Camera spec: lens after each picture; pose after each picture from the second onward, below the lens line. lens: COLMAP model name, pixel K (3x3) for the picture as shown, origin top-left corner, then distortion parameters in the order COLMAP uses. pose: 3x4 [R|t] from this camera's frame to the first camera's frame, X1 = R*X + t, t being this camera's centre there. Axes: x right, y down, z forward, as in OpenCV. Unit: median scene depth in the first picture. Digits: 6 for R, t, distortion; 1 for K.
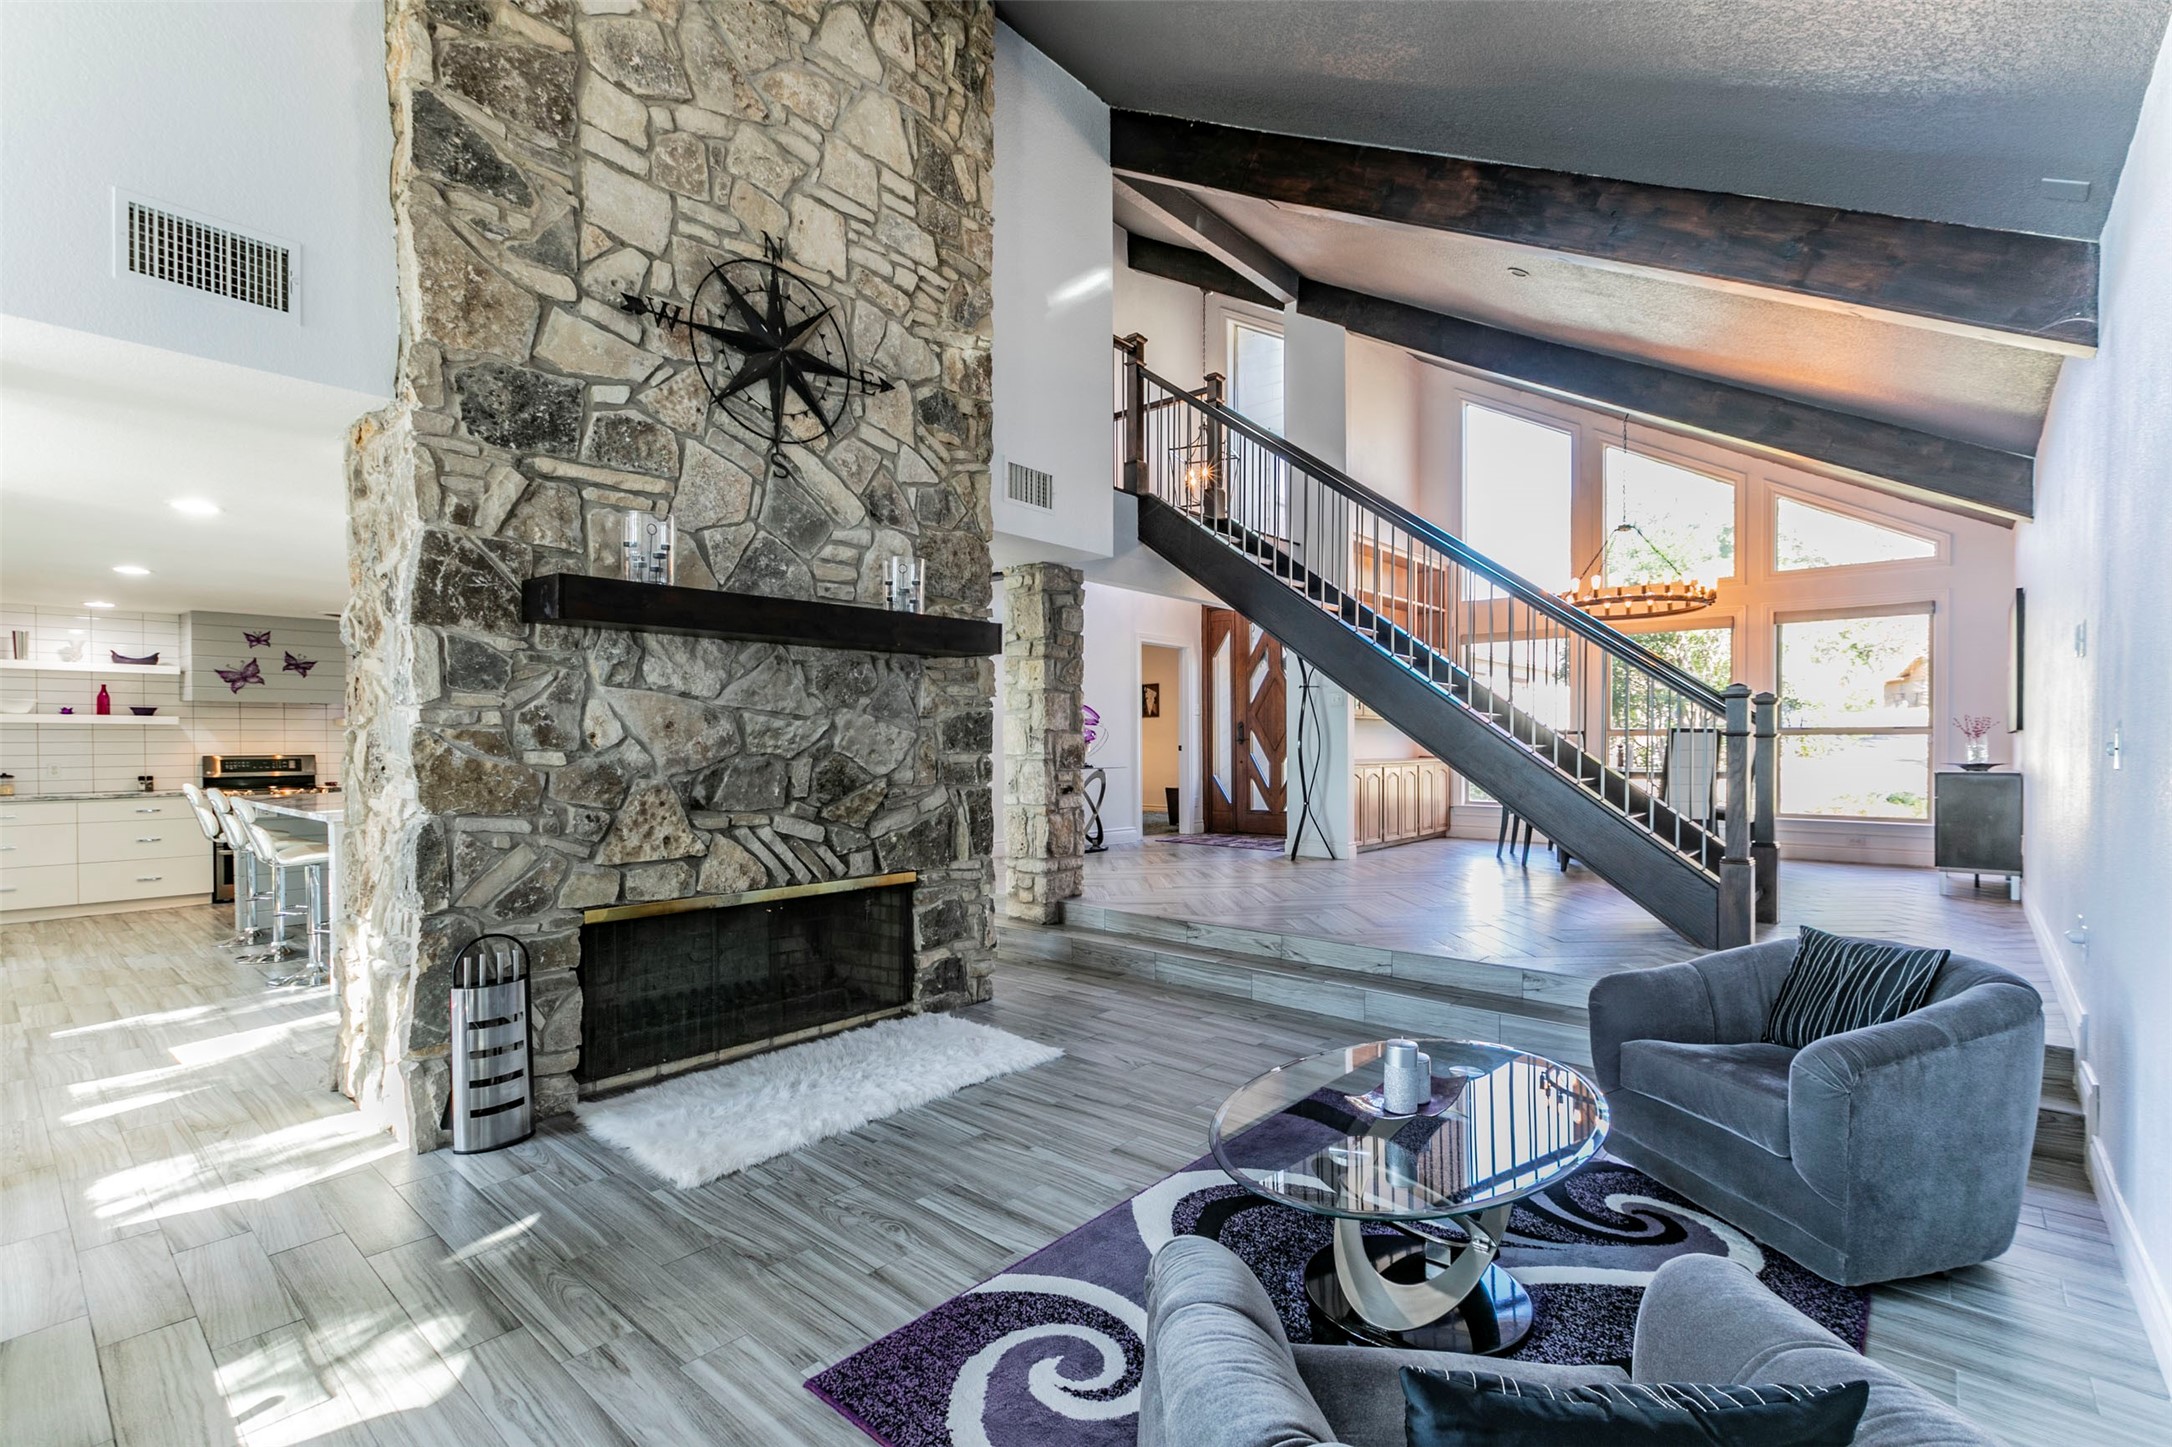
lens RADIAL K [[988.7, 0, 1093.3], [0, 988.7, 750.6], [0, 0, 1]] dist [0.003366, 0.000512]
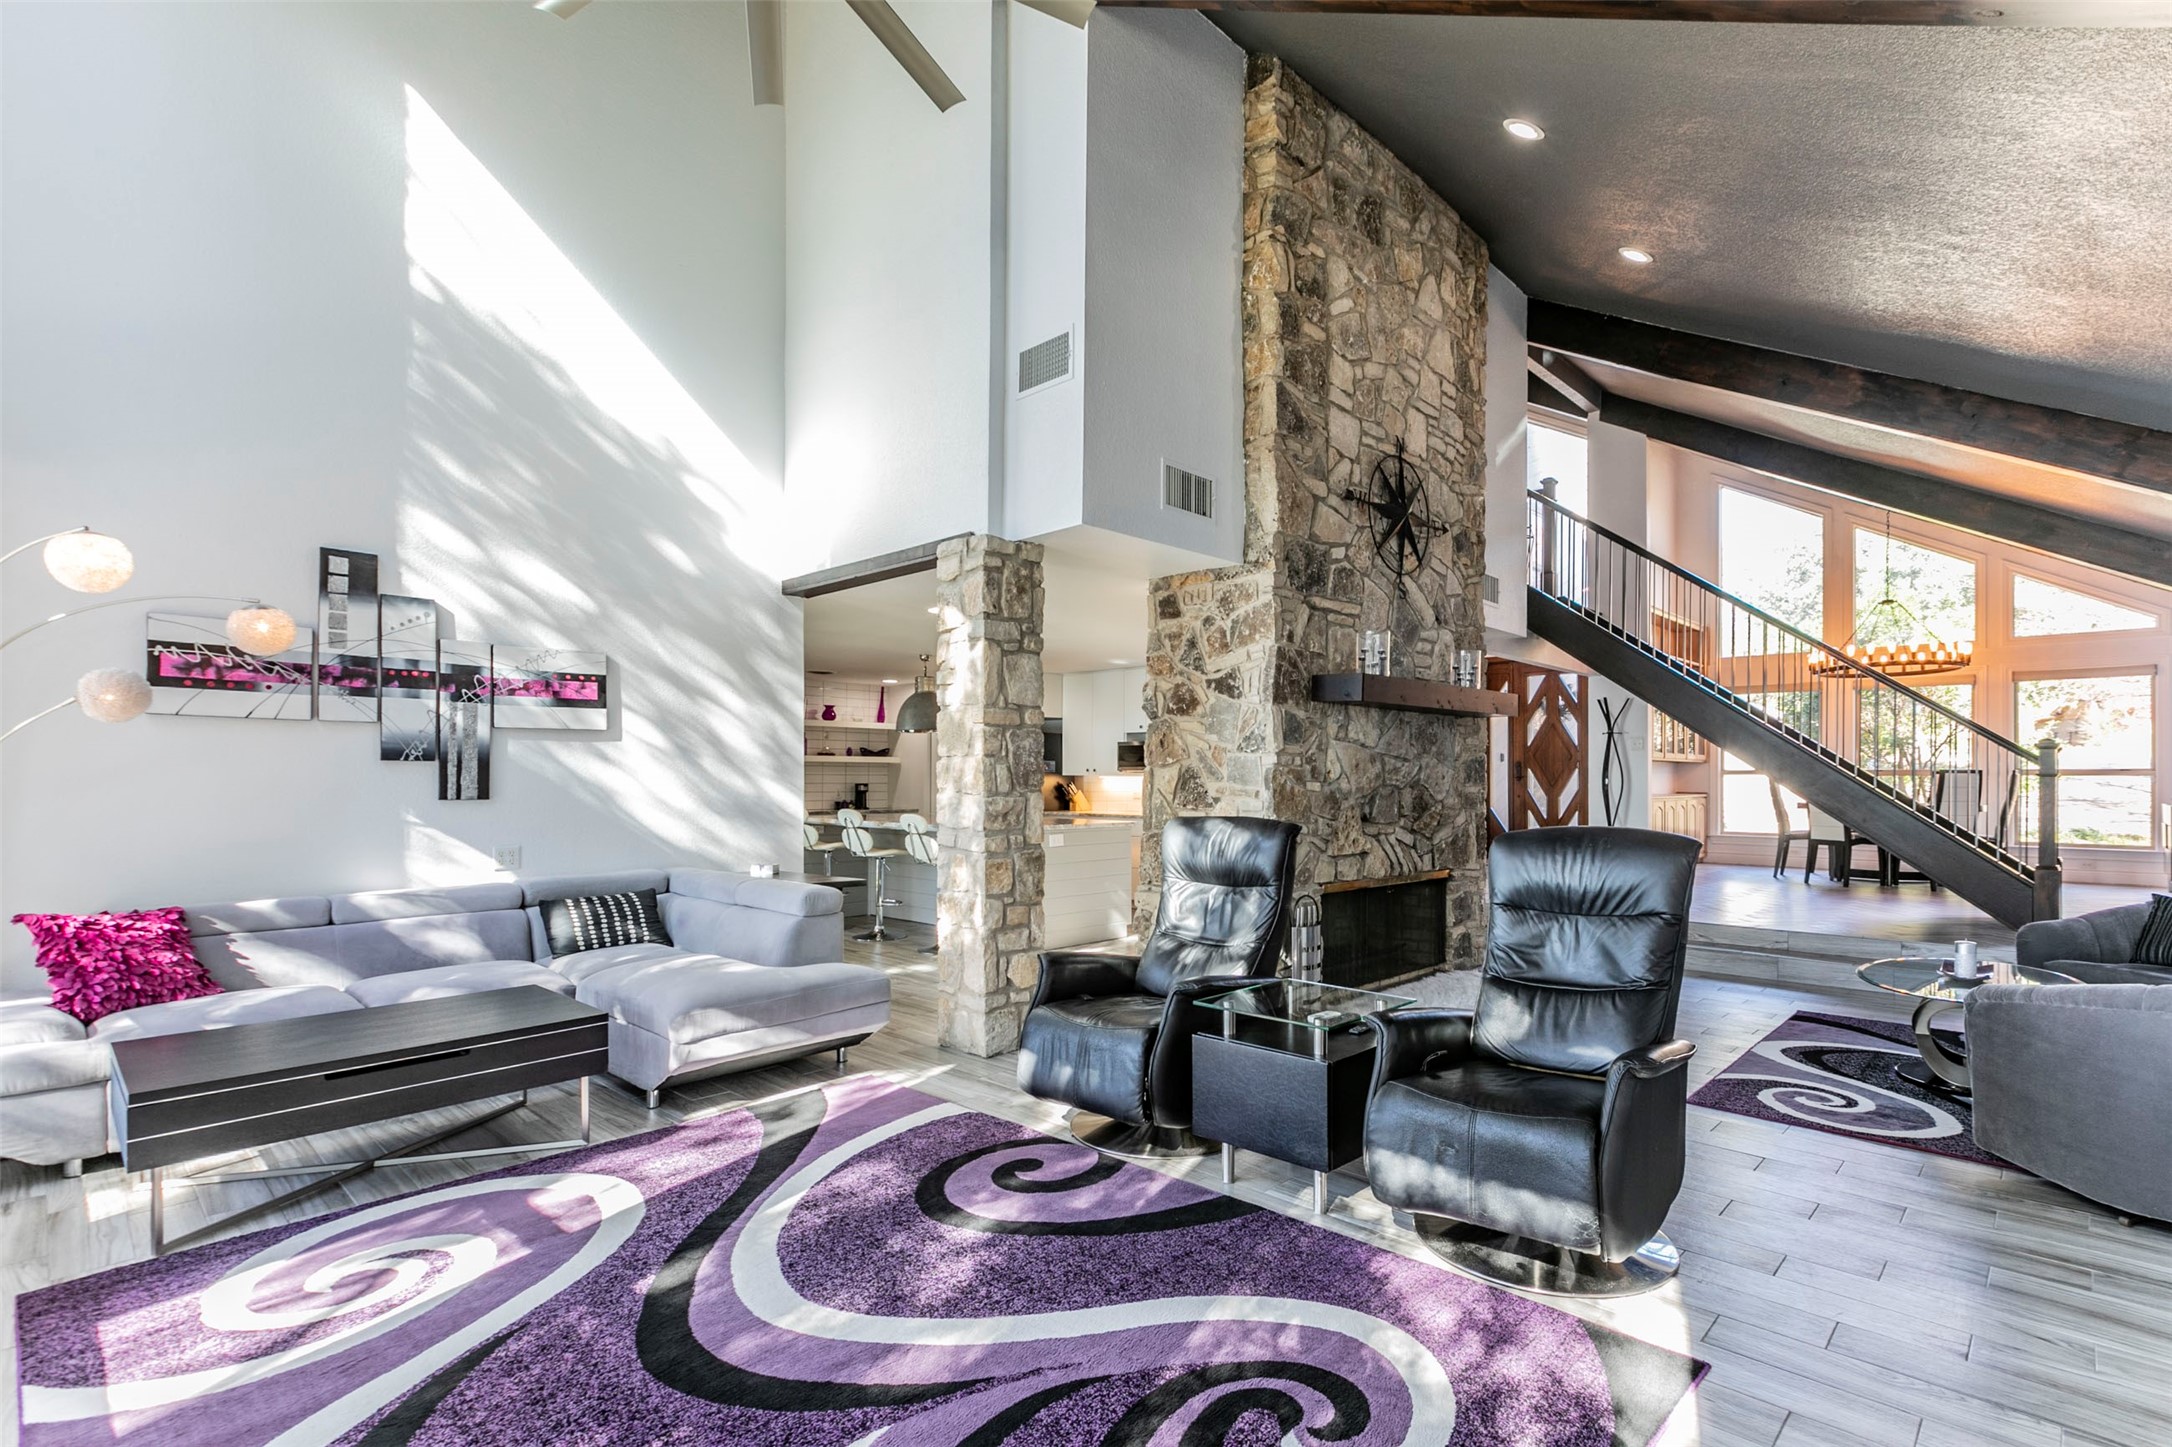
lens RADIAL K [[1025.2, 0, 1142.2], [0, 1025.2, 770.5], [0, 0, 1]] dist [-0.000171, -0.001216]
pose [[0.999296, 0.006200, -0.037012, -0.632714], [-0.006805, 0.999845, -0.016244, 0.008955], [0.036905, 0.016485, 0.999183, -0.533373]]
